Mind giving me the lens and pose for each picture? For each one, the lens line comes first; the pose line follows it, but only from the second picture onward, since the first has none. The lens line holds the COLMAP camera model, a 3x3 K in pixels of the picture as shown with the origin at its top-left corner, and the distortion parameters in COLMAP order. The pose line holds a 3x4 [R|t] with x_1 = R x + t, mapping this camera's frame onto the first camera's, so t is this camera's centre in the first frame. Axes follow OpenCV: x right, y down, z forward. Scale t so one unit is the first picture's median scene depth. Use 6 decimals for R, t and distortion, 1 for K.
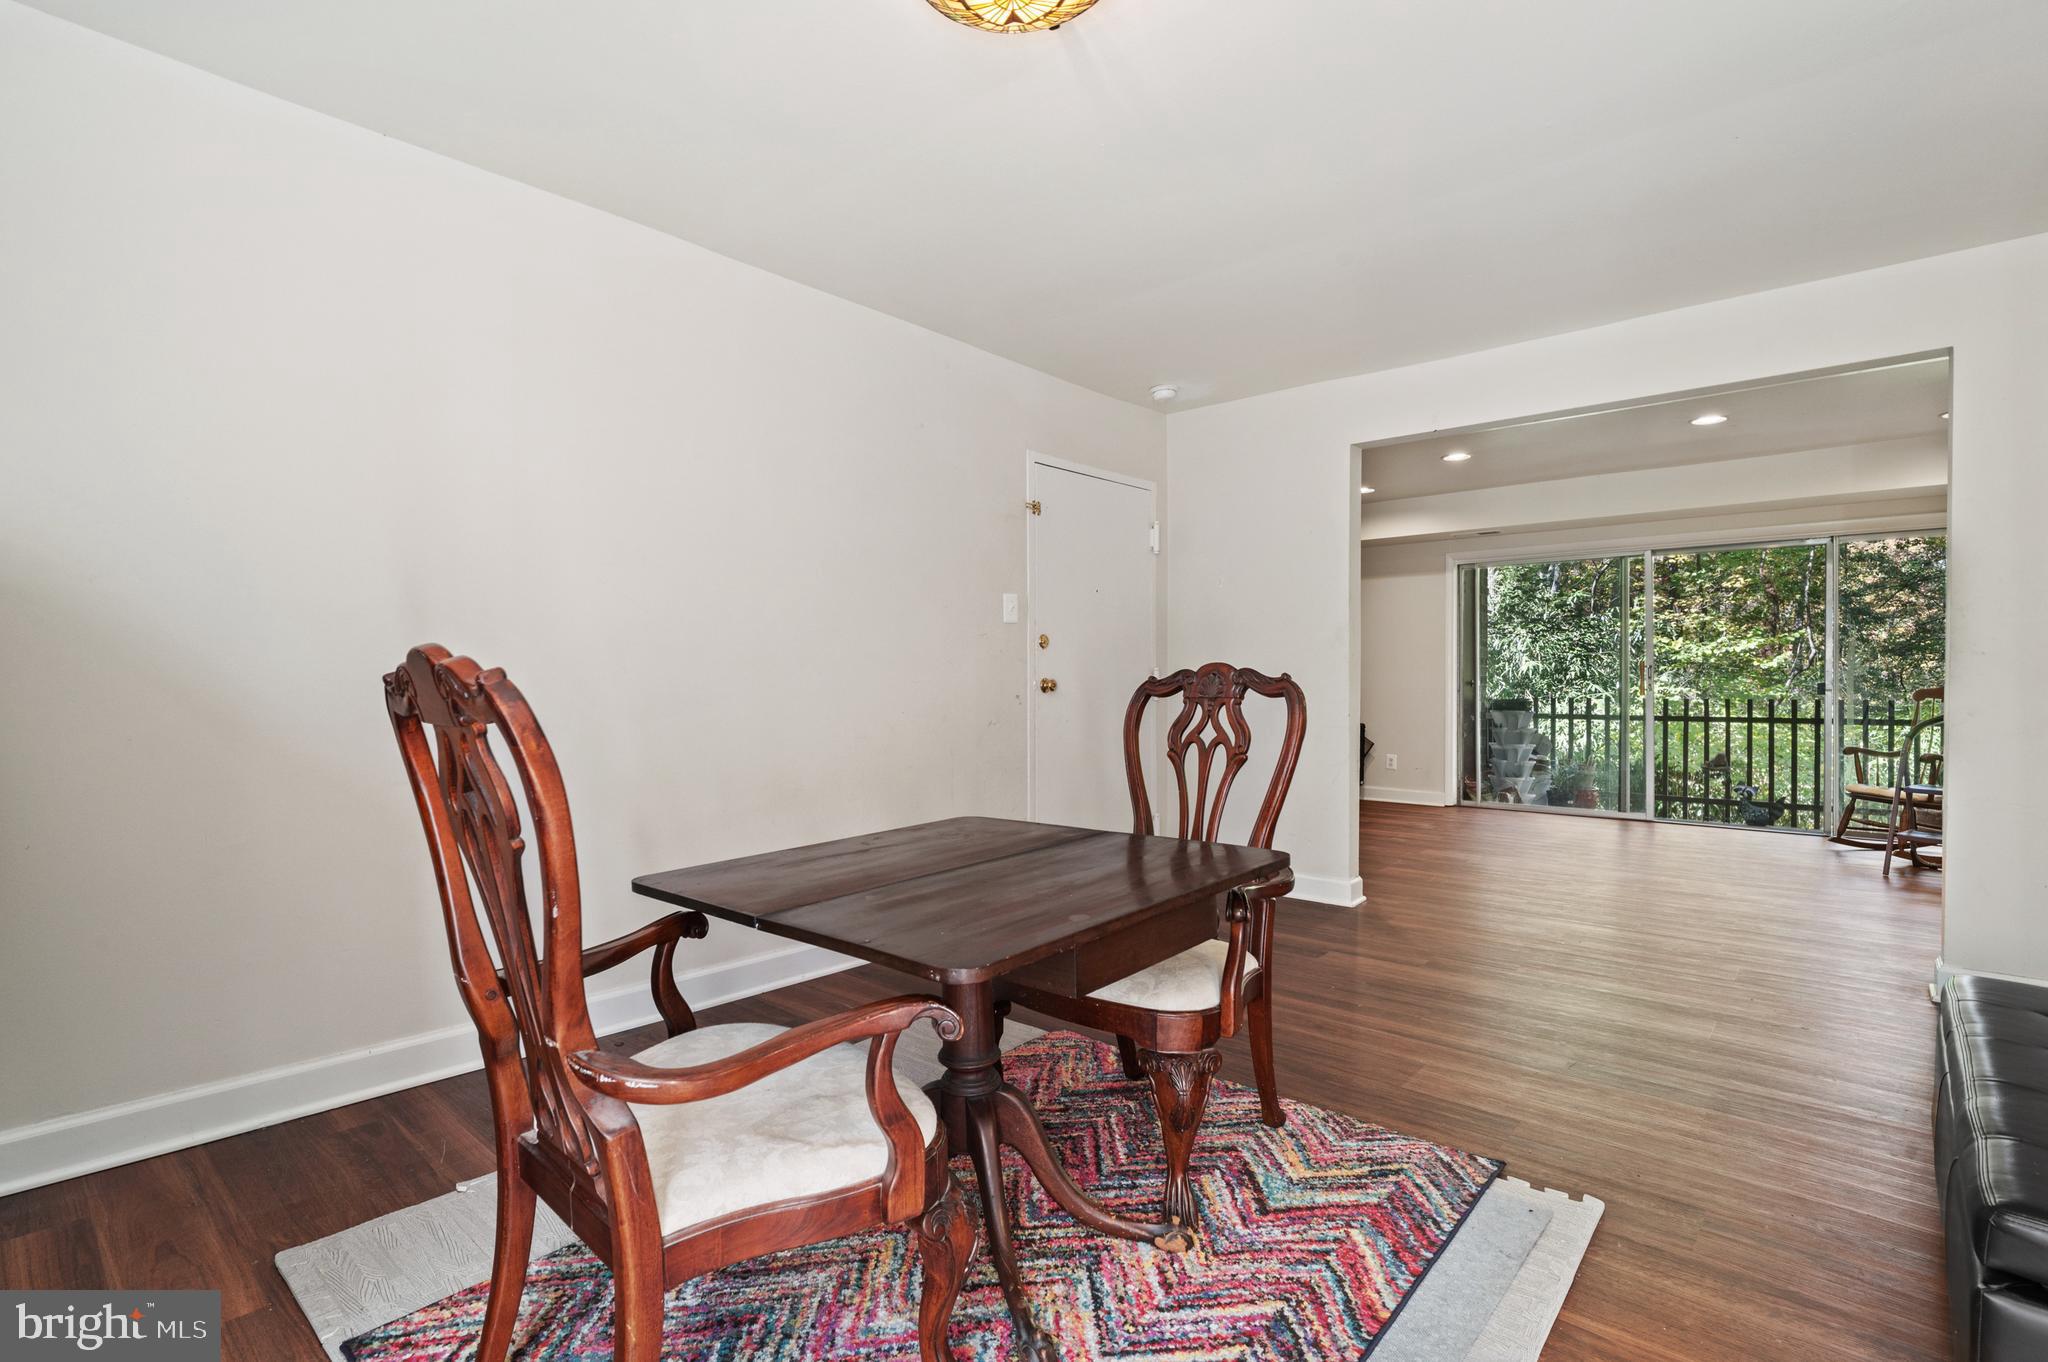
lens RADIAL K [[948.3, 0, 1023.7], [0, 948.3, 688.3], [0, 0, 1]] dist [-0.005620, -0.002965]
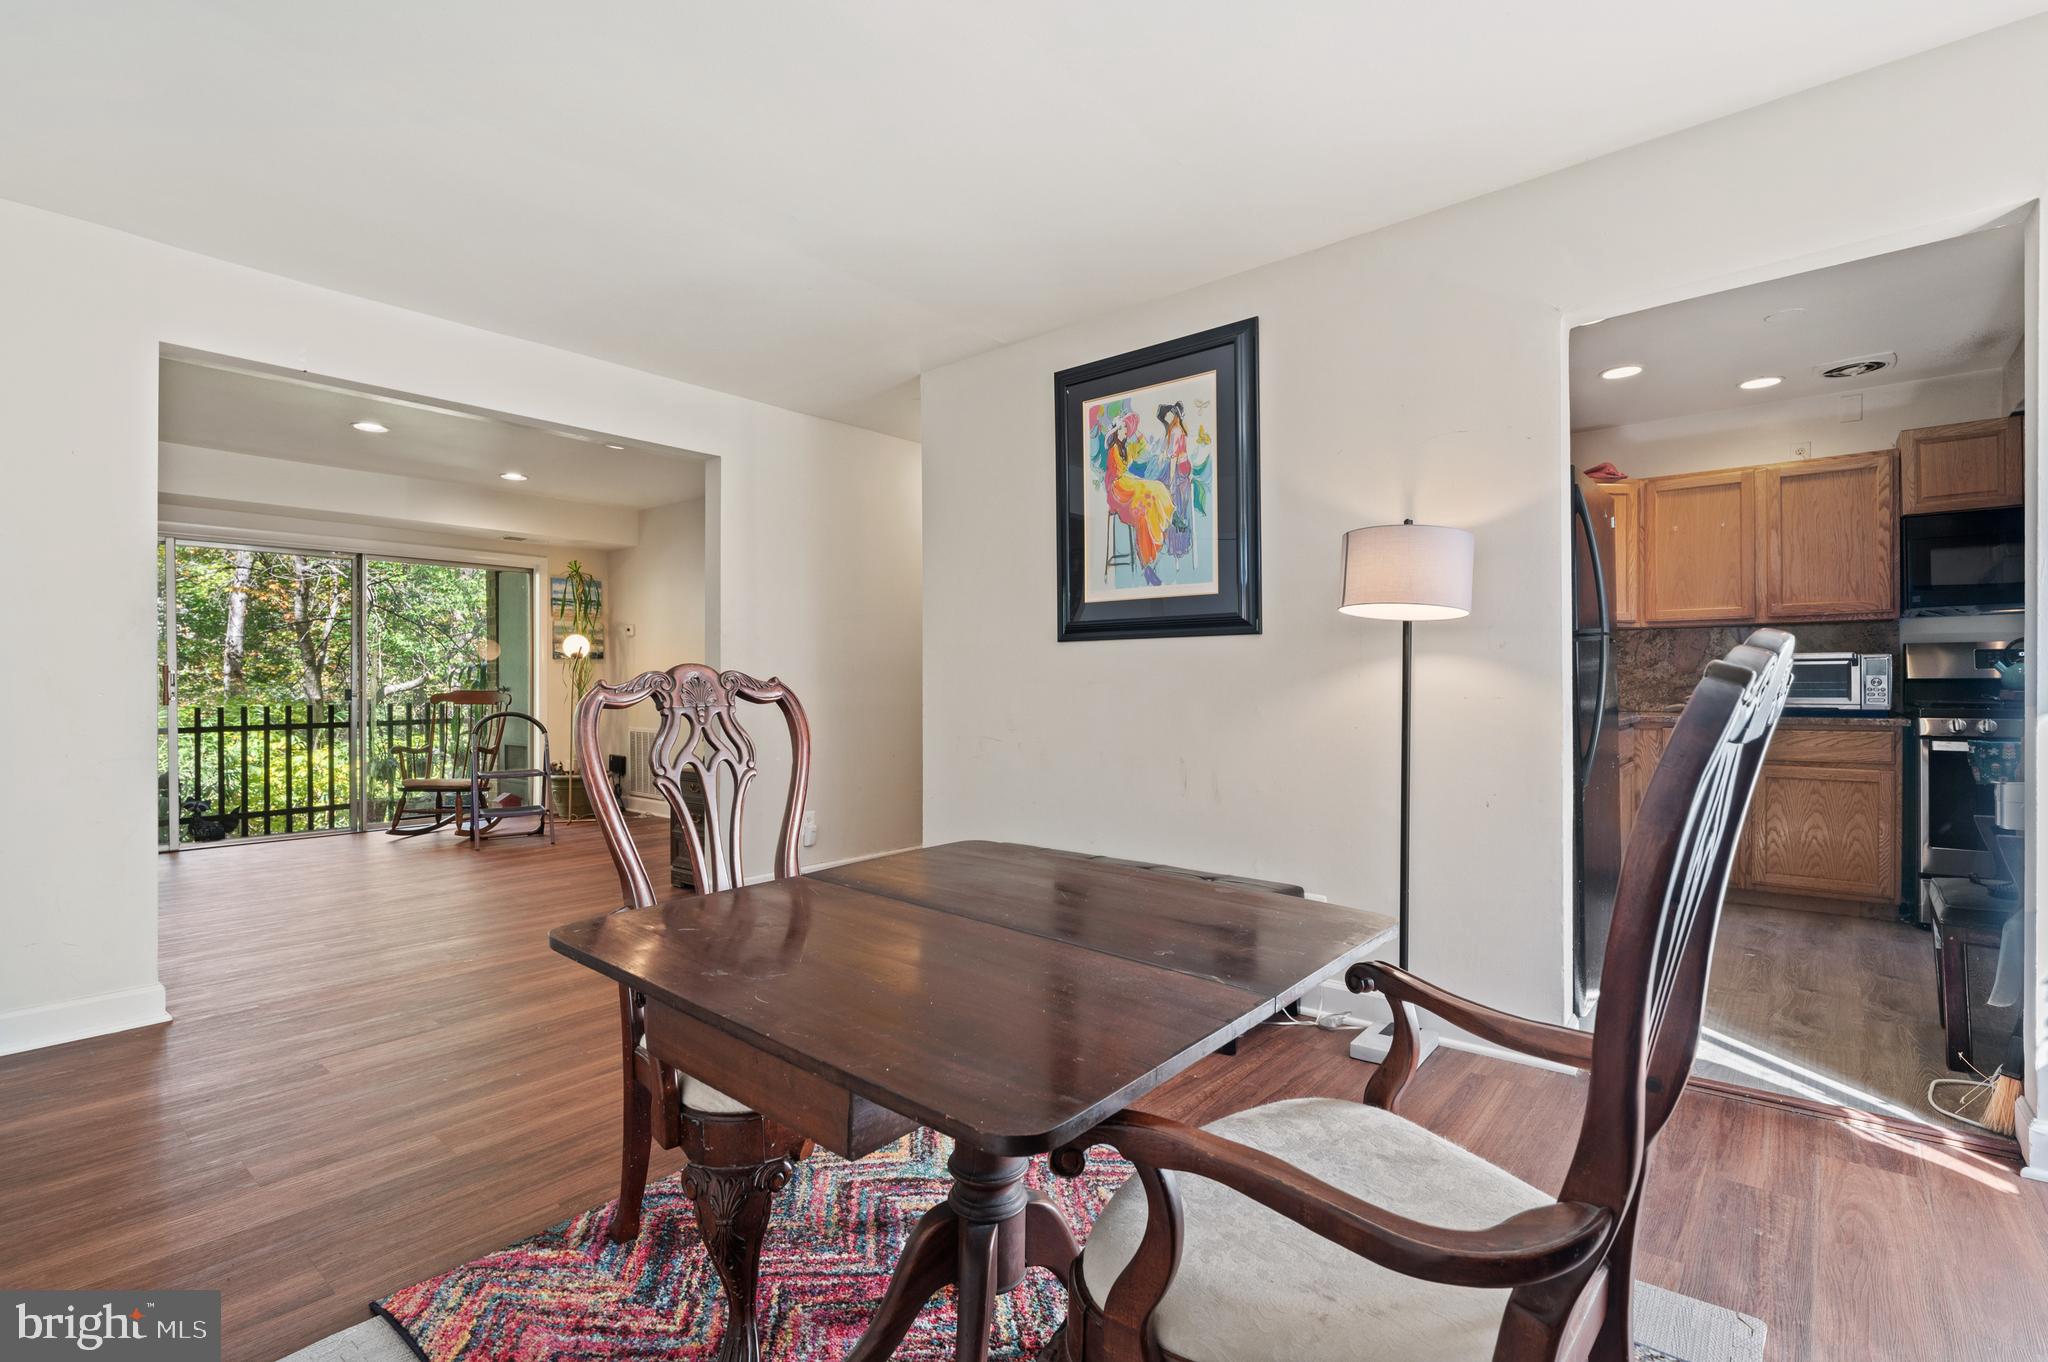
lens RADIAL K [[948.3, 0, 1025.2], [0, 948.3, 680.2], [0, 0, 1]] dist [-0.005620, -0.002965]
pose [[-0.028696, 0.001087, 0.999588, -0.757509], [0.014569, 0.999894, -0.000669, -0.011459], [-0.999482, 0.014544, -0.028708, 0.880724]]
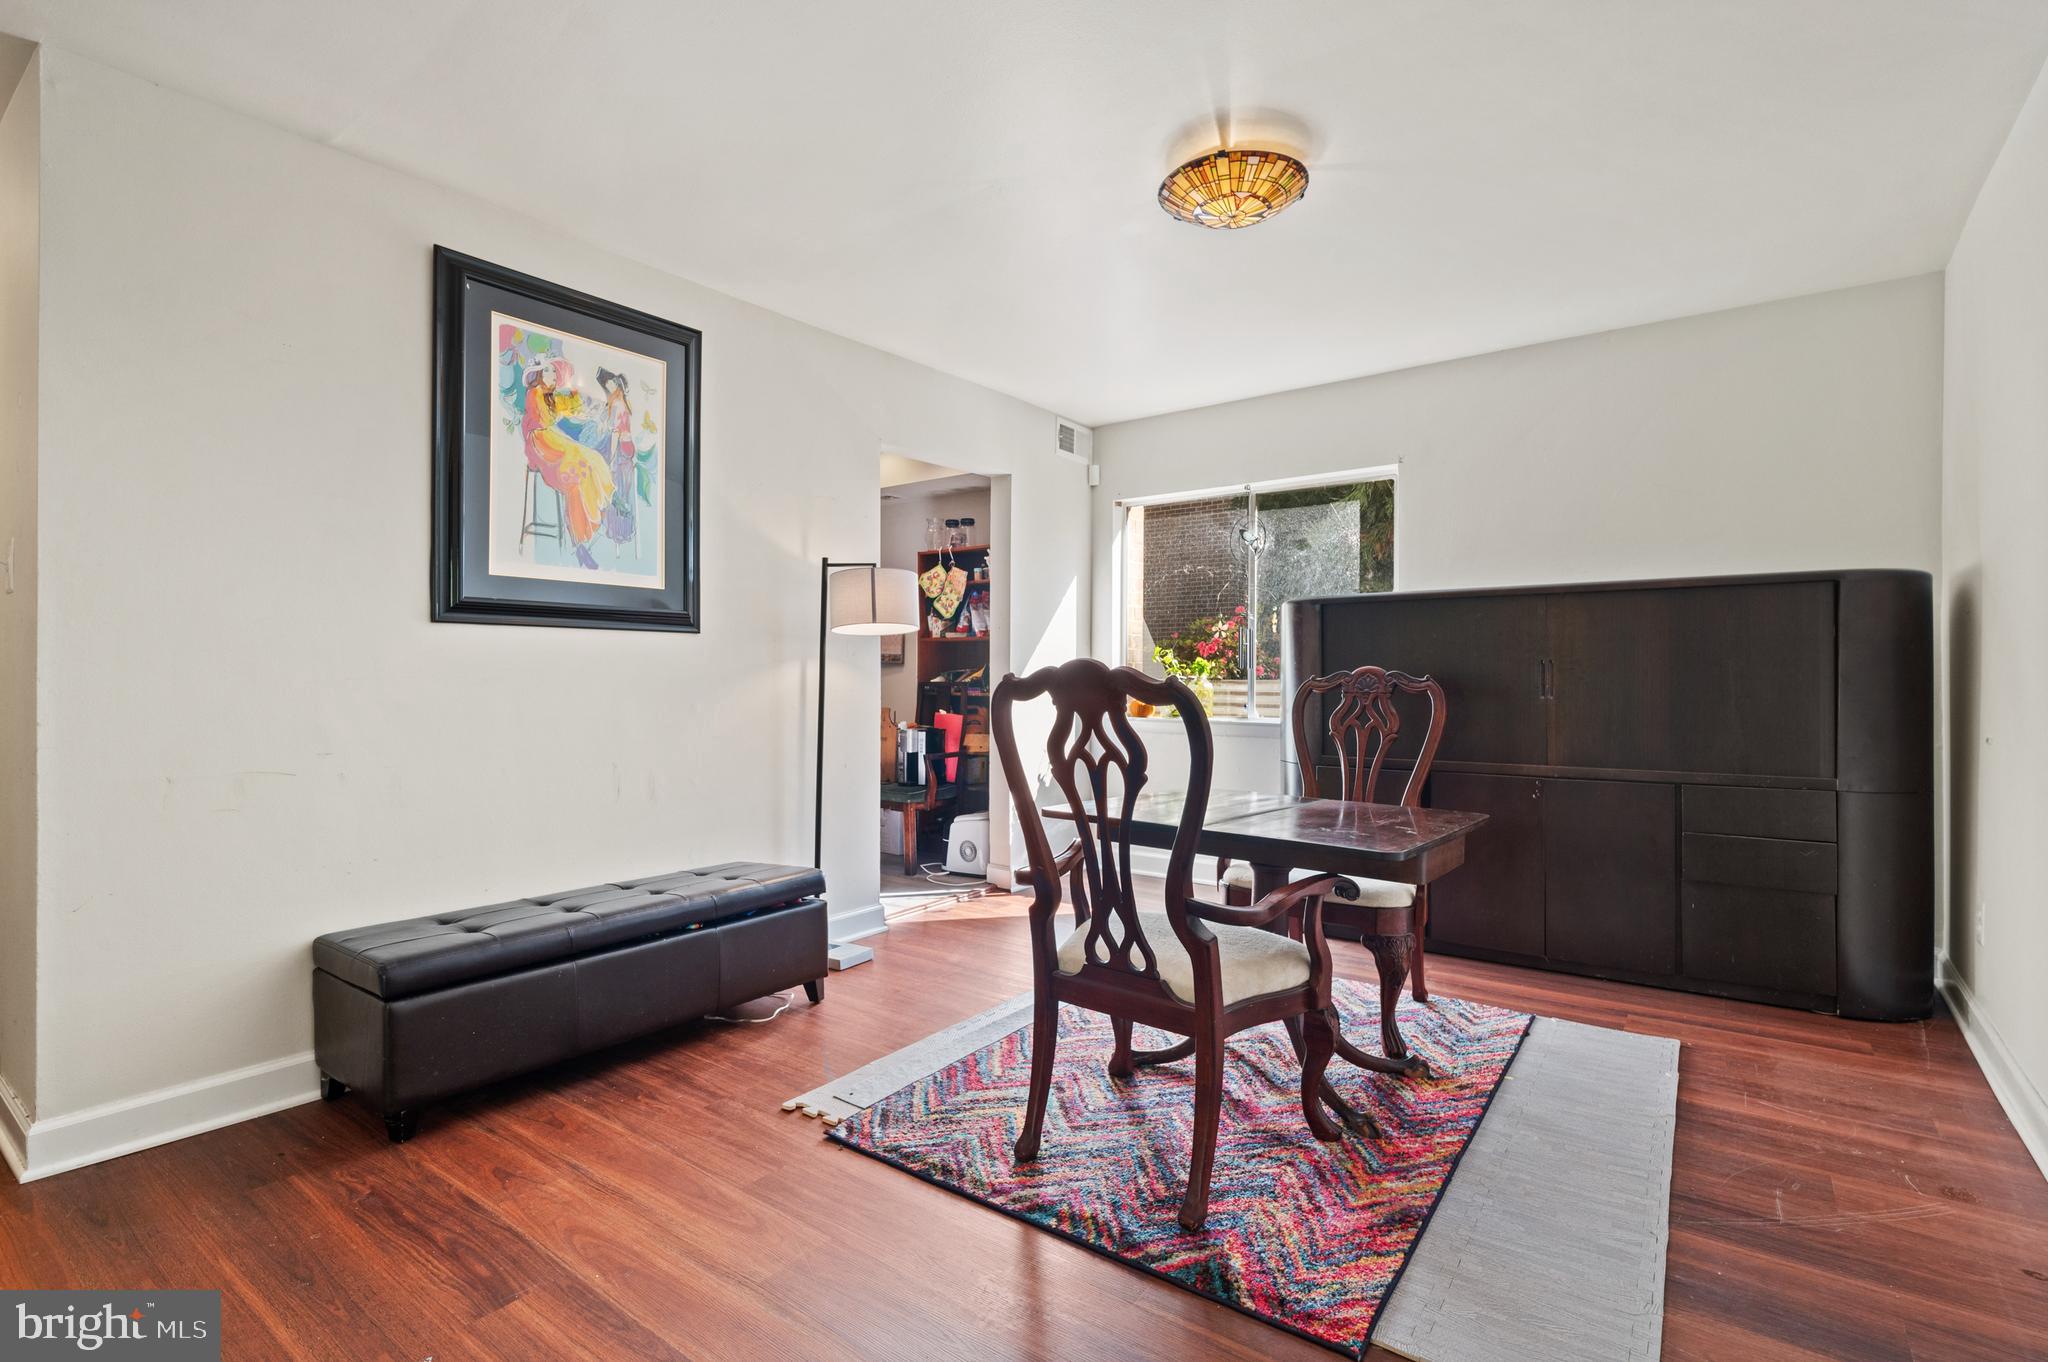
lens RADIAL K [[948.3, 0, 1007.6], [0, 948.3, 674.5], [0, 0, 1]] dist [-0.005620, -0.002965]
pose [[-0.997162, -0.000669, -0.075288, 0.391357], [-0.001308, 0.999964, 0.008428, -0.026311], [0.075280, 0.008502, -0.997126, 2.129762]]
